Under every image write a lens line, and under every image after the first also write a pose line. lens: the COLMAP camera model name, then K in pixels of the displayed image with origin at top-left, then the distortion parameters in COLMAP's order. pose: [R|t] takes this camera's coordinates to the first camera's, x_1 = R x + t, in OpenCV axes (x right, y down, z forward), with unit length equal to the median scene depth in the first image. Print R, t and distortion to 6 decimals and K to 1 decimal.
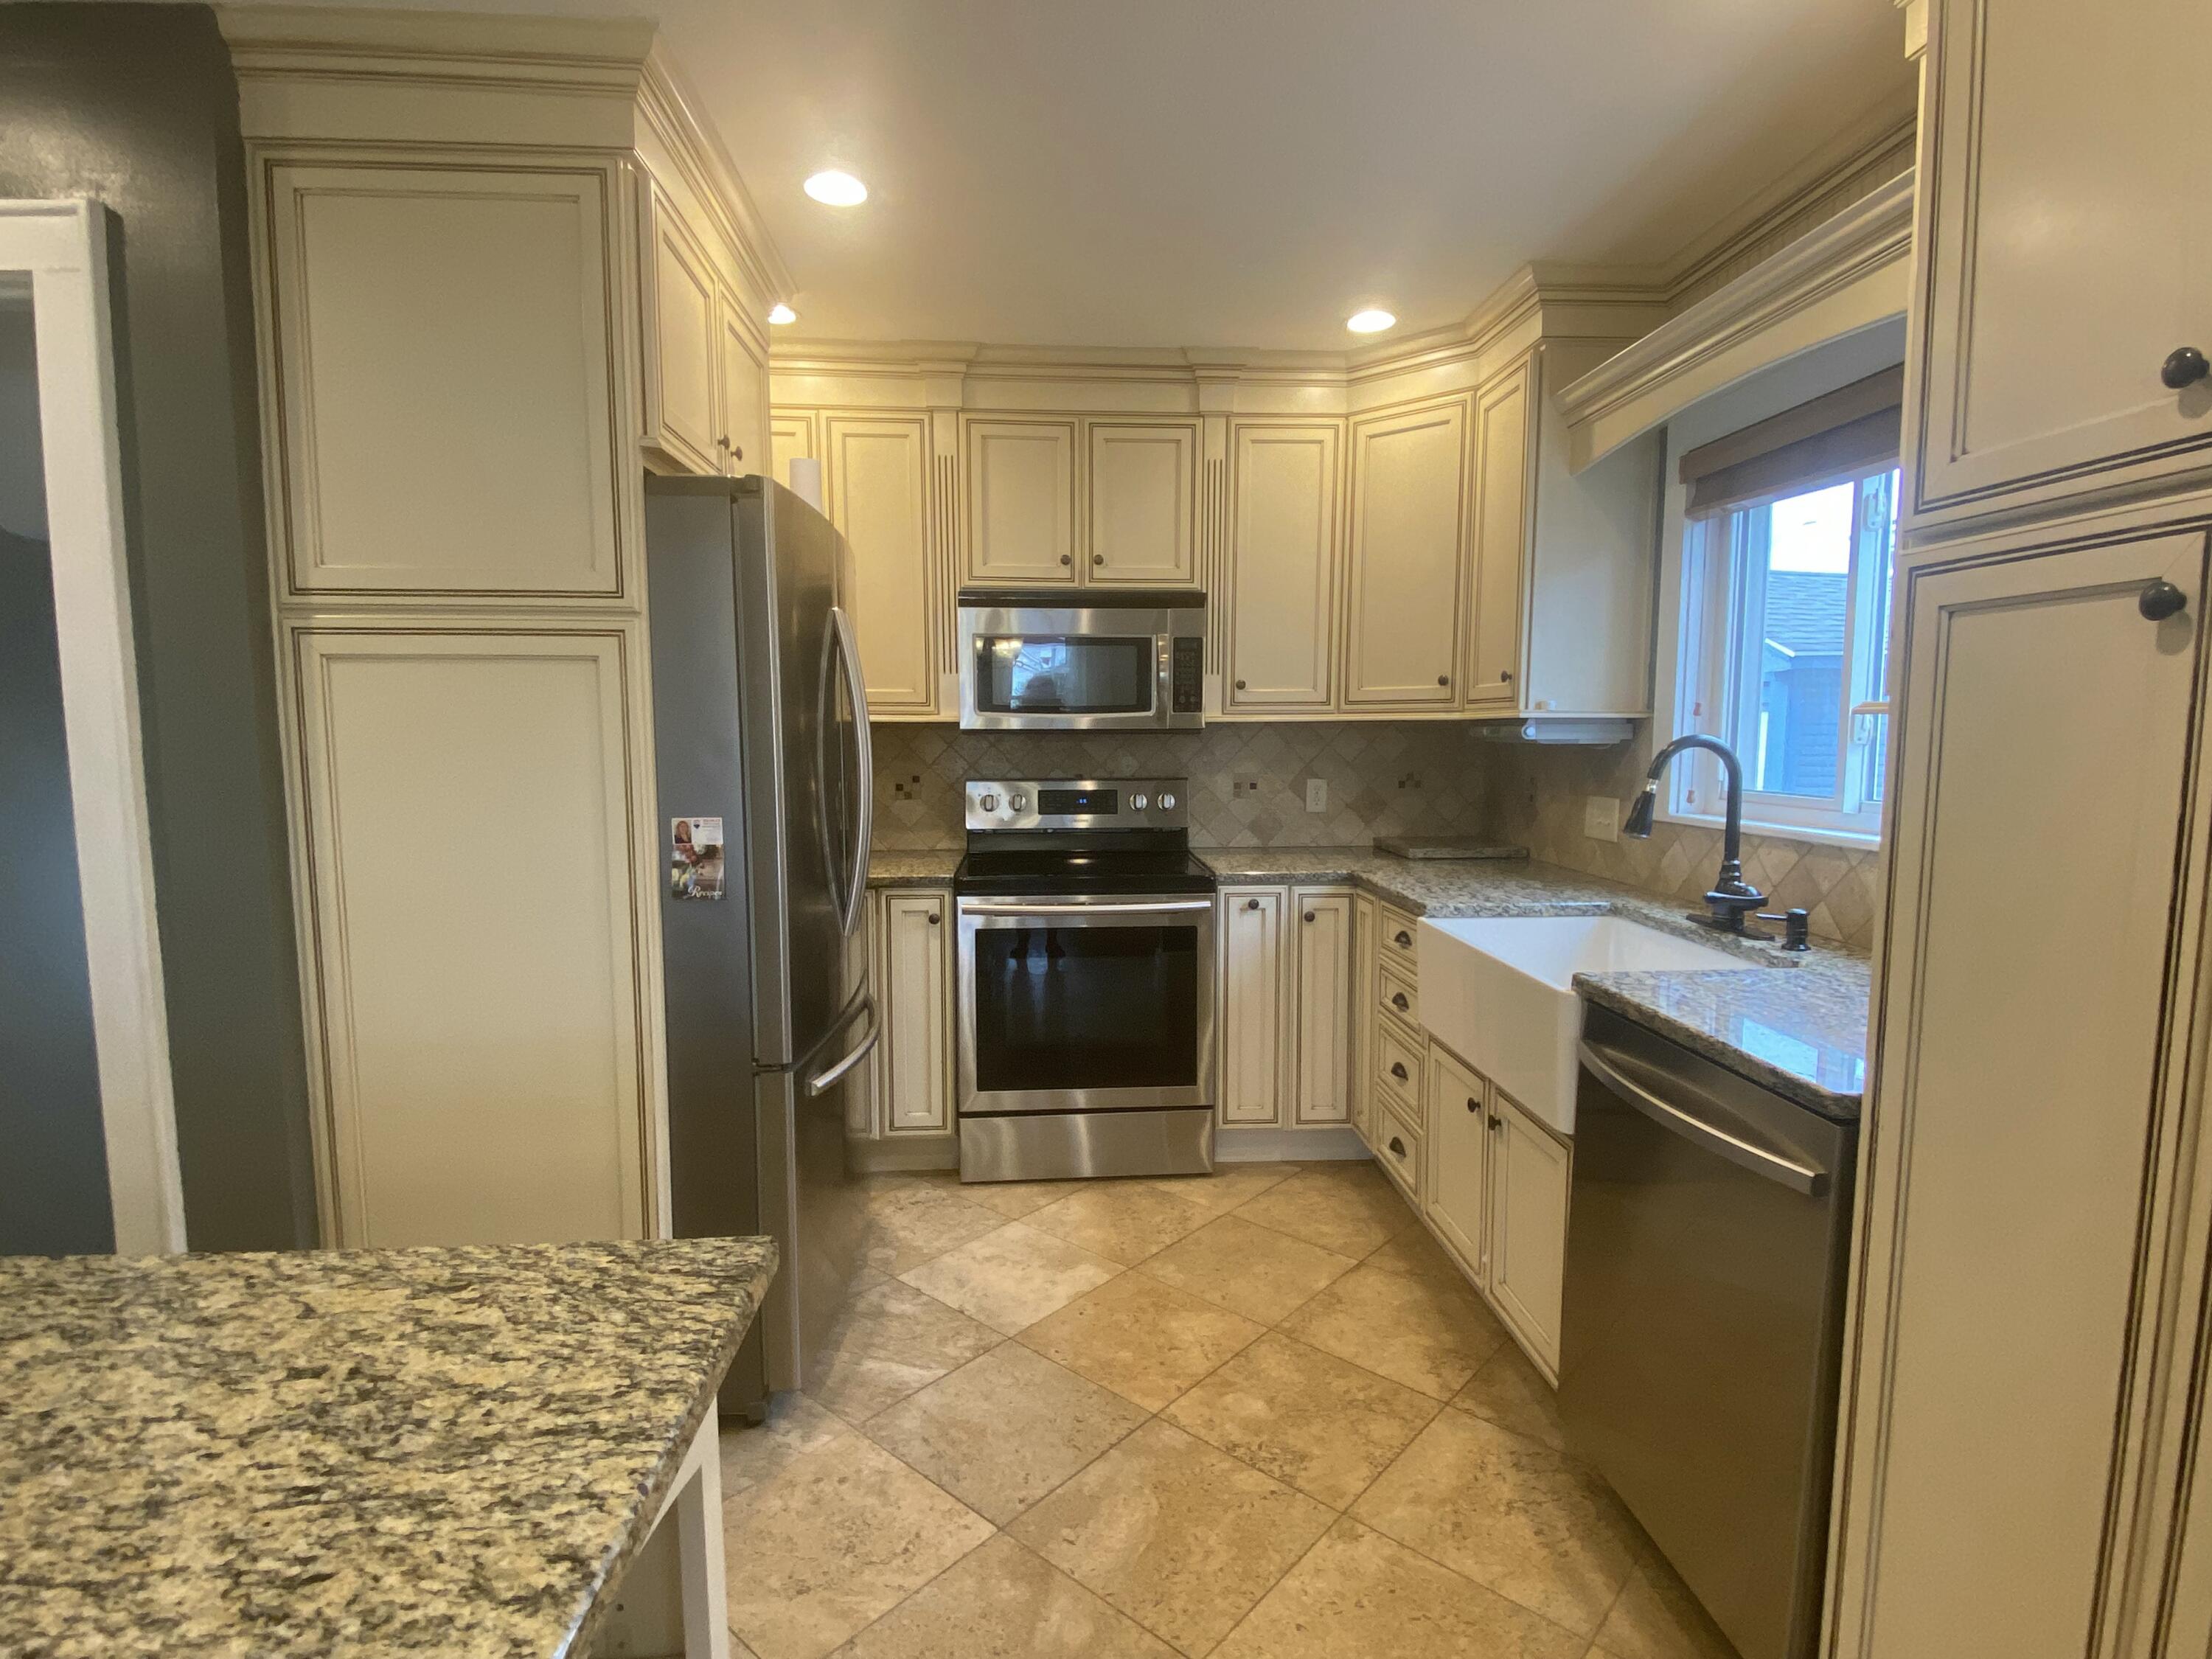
lens RADIAL K [[1101.1, 0, 1106.0], [0, 1101.1, 829.5], [0, 0, 1]] dist [0.048848, -0.044717]
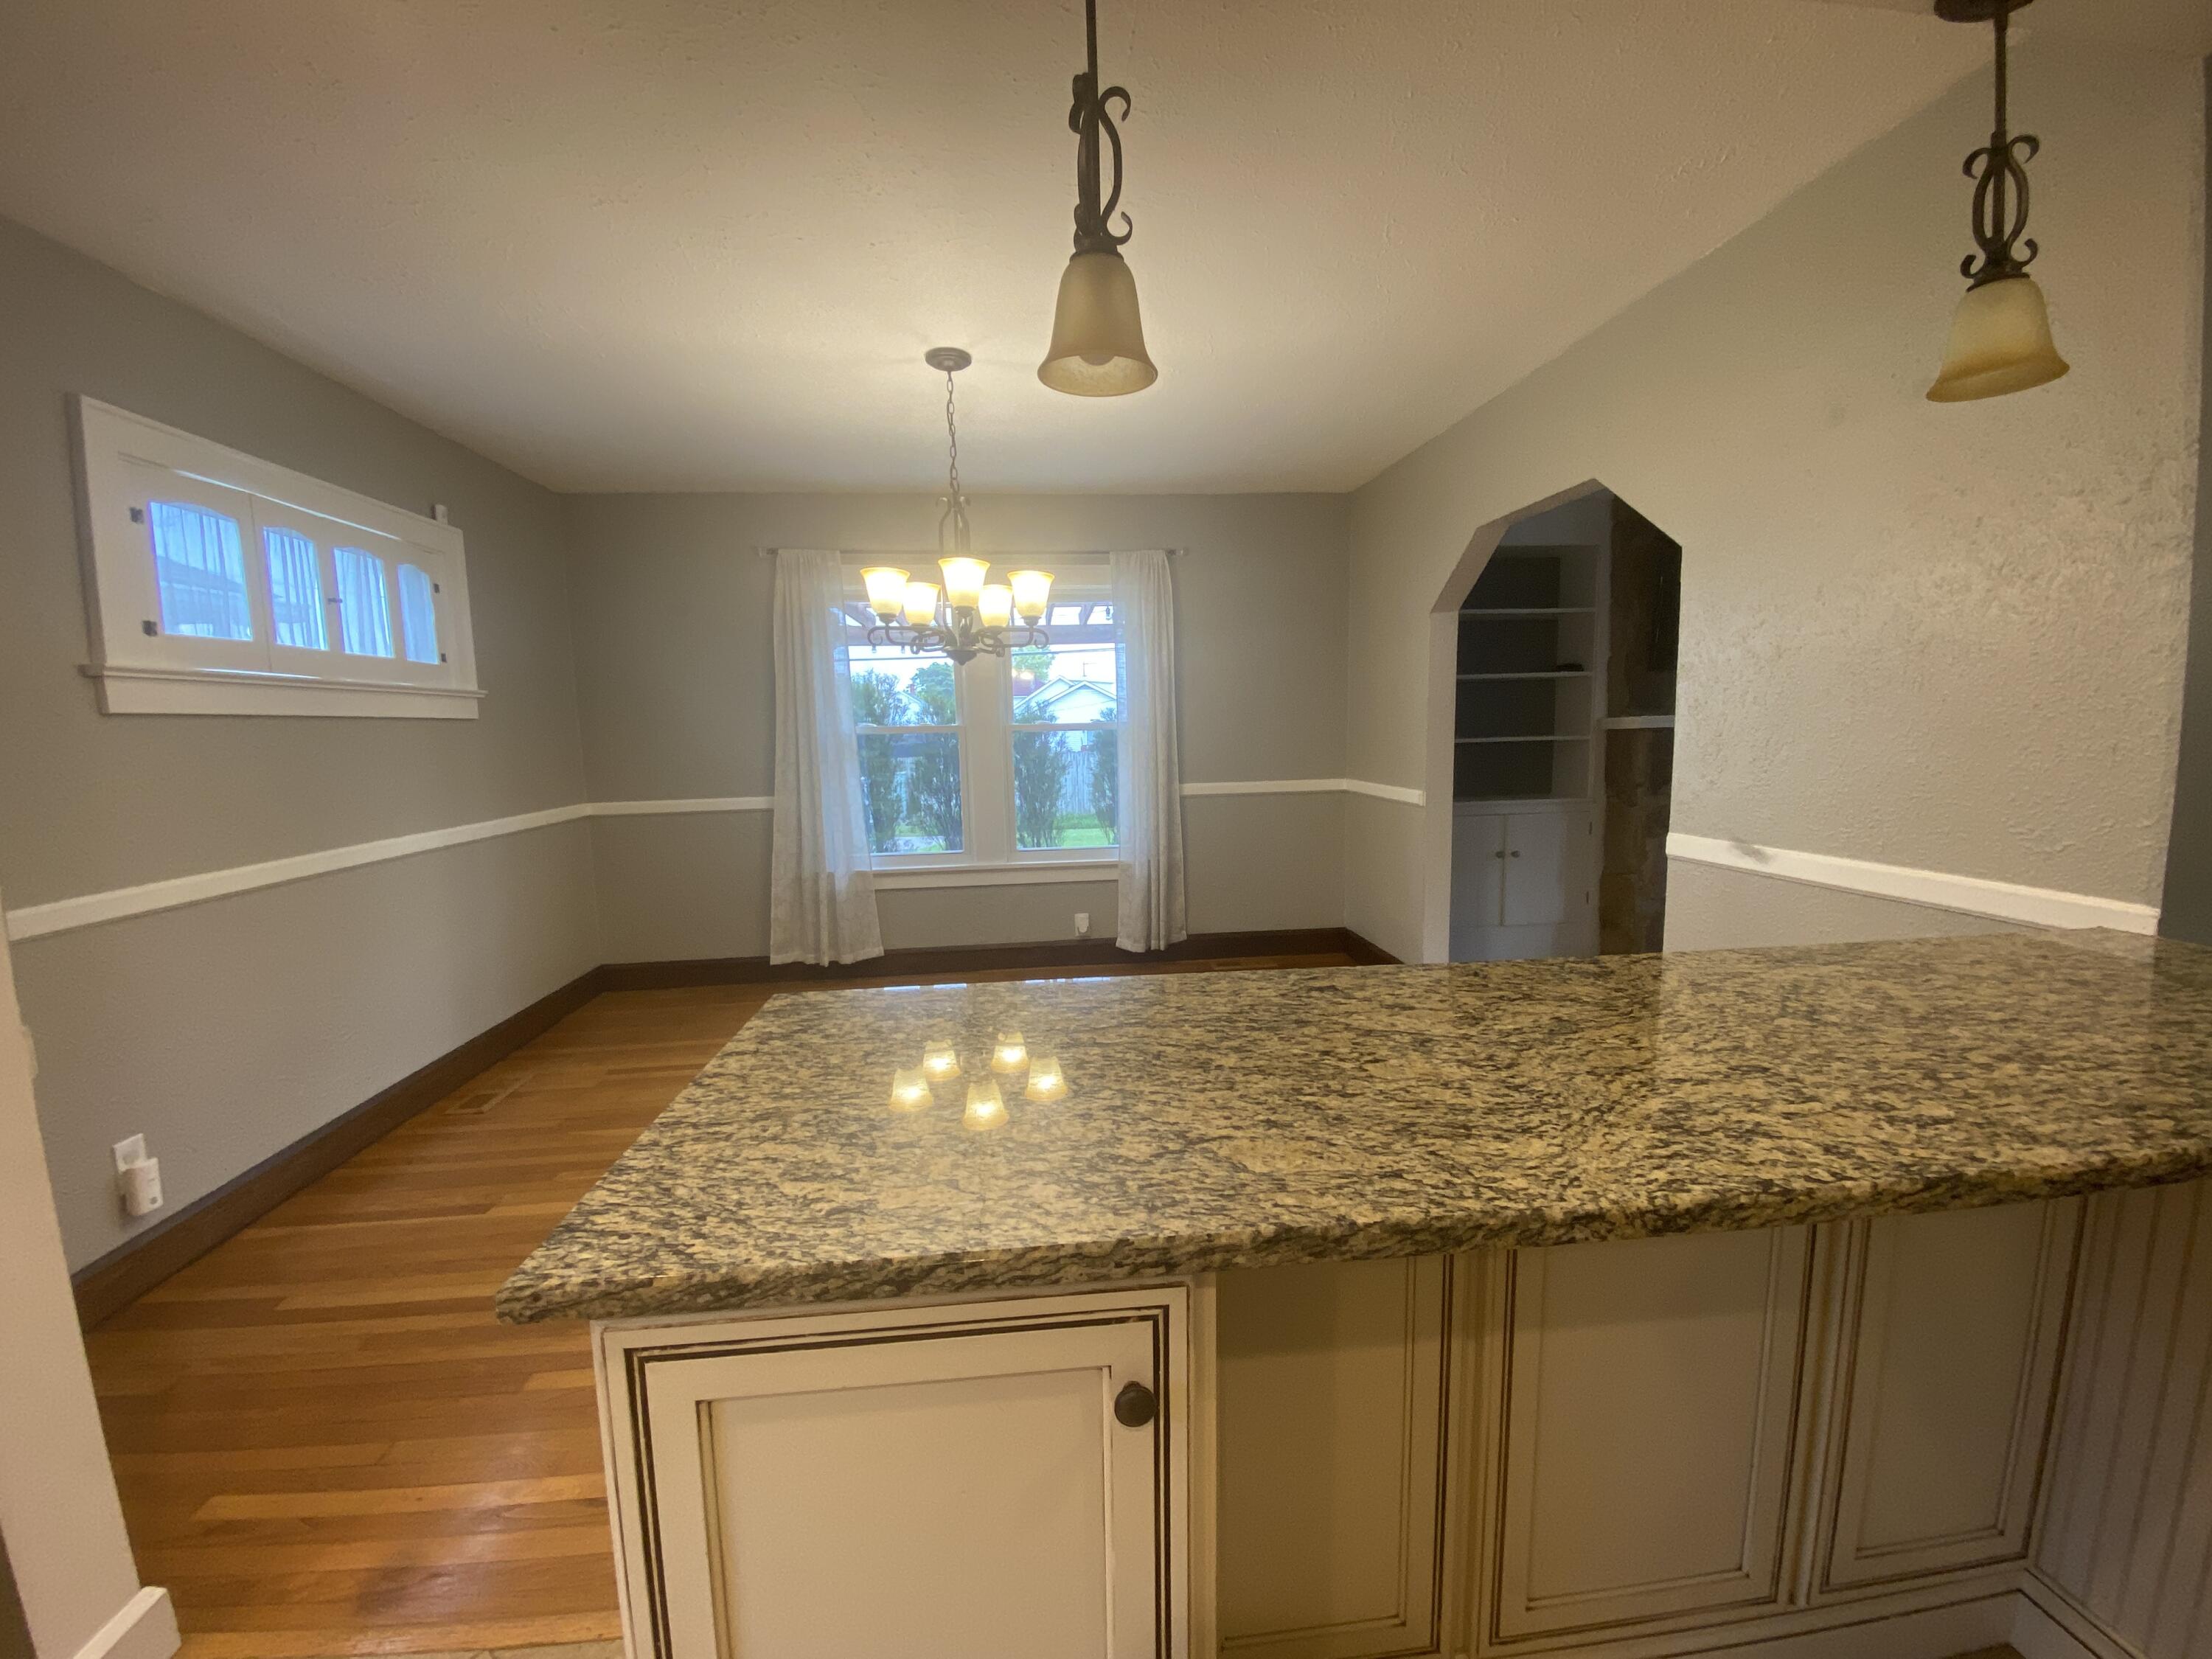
lens RADIAL K [[883.3, 0, 1106.0], [0, 883.3, 829.5], [0, 0, 1]] dist [0.018376, -0.017651]
pose [[-0.999030, 0.024091, -0.036854, -0.237918], [0.016163, 0.979256, 0.201983, -0.032612], [0.040955, 0.201192, -0.978695, 0.514025]]
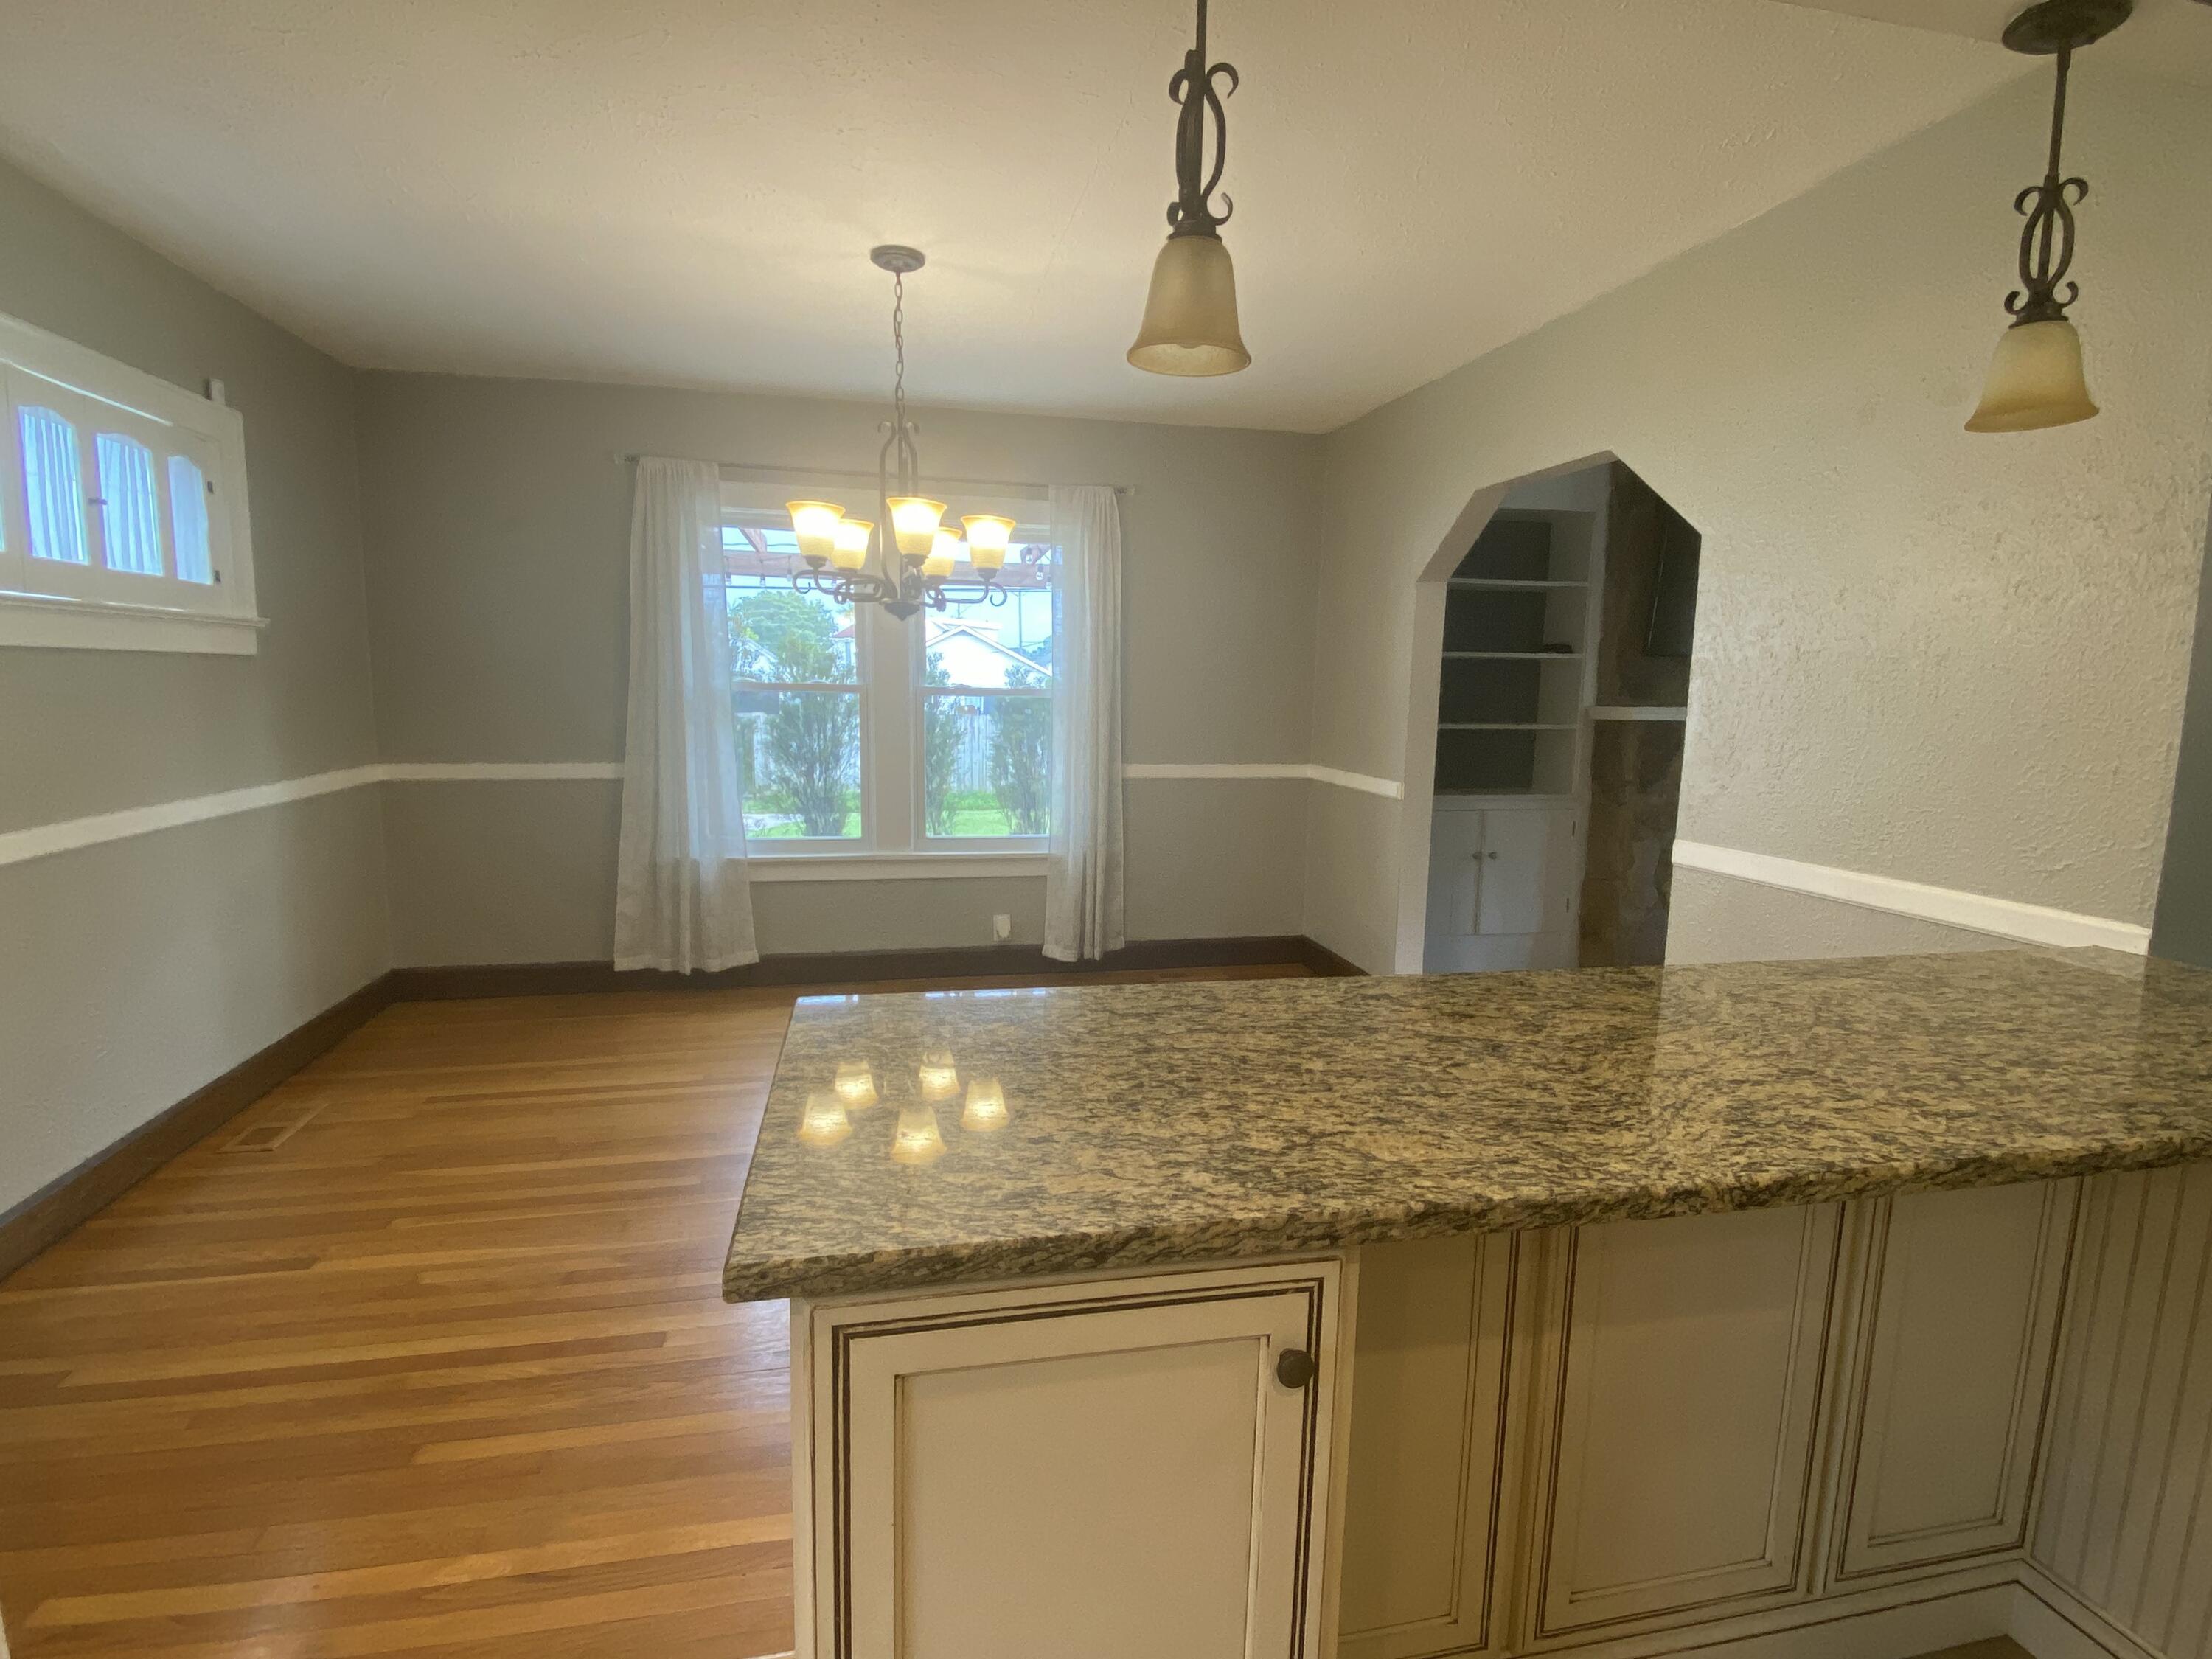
lens RADIAL K [[1088.7, 0, 1106.0], [0, 1088.7, 829.5], [0, 0, 1]] dist [0.019649, -0.020809]
pose [[-0.988557, -0.000888, -0.150845, -0.148992], [-0.033905, 0.975703, 0.216456, -0.053539], [0.146988, 0.219094, -0.964569, 0.576899]]
